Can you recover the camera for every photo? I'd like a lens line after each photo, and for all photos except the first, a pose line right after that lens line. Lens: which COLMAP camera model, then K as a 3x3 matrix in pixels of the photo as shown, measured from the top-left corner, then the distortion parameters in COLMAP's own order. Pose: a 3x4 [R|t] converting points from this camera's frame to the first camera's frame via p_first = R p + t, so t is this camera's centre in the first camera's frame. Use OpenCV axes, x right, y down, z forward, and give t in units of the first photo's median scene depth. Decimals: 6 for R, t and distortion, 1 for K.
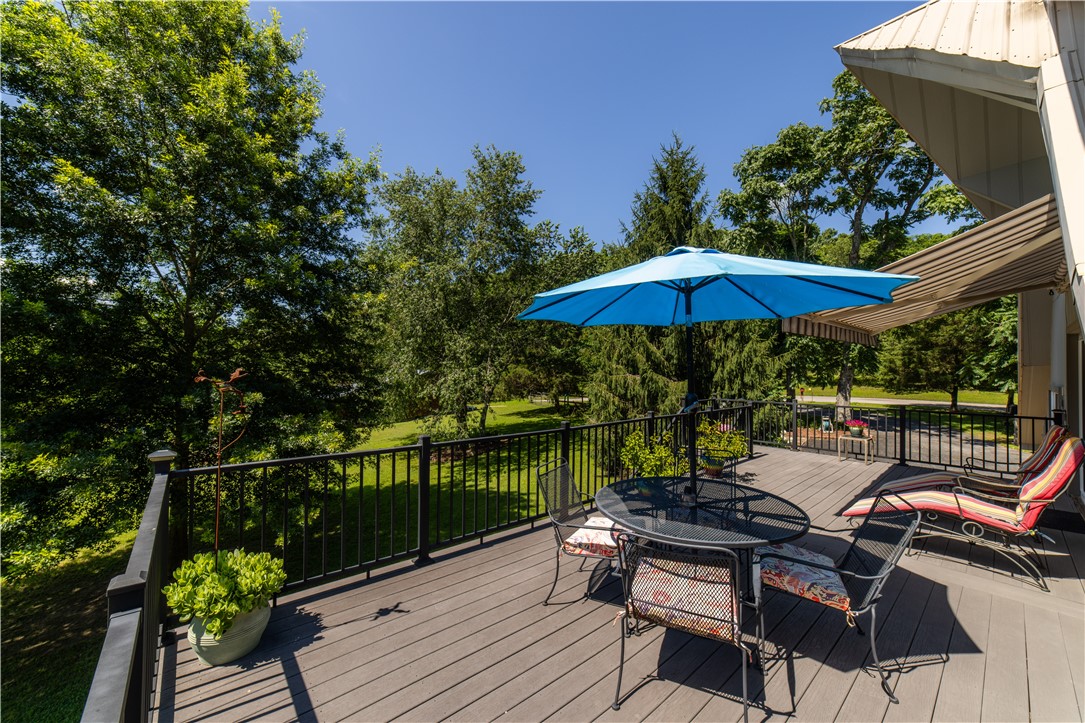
lens RADIAL K [[414.4, 0, 541.5], [0, 414.4, 362.4], [0, 0, 1]] dist [-0.001957, -0.000255]
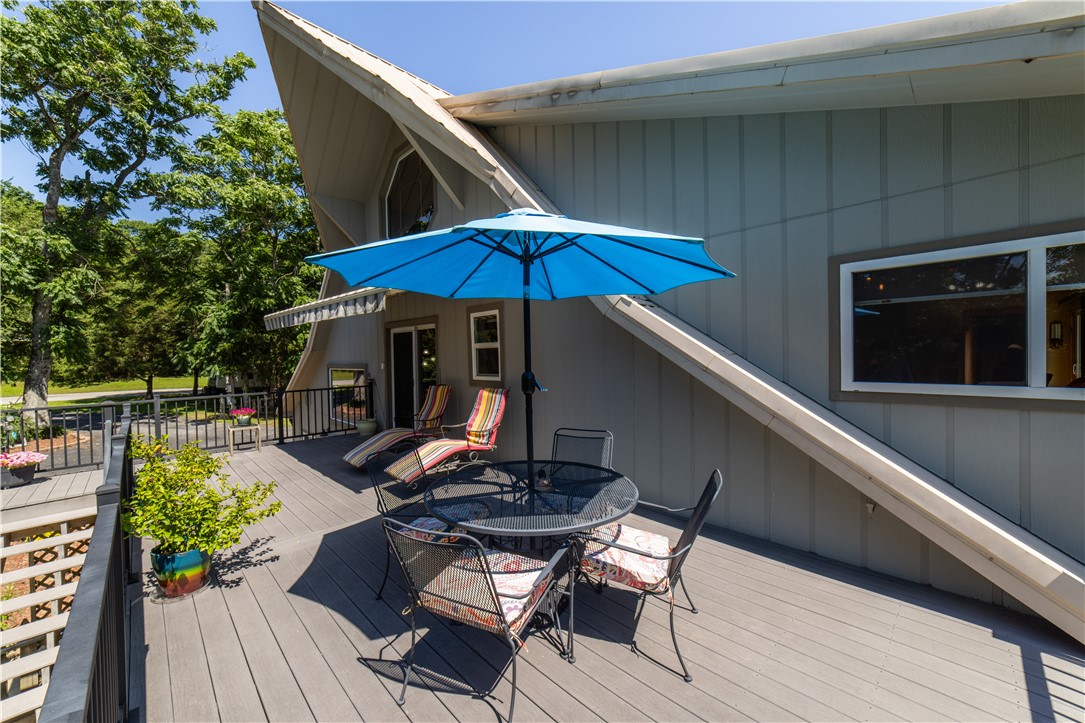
lens RADIAL K [[414.4, 0, 540.7], [0, 414.4, 364.4], [0, 0, 1]] dist [-0.001957, -0.000255]
pose [[-0.047568, -0.028914, 0.998449, -0.068442], [-0.002332, 0.999581, 0.028836, 0.003933], [-0.998865, -0.000957, -0.047615, 0.120611]]
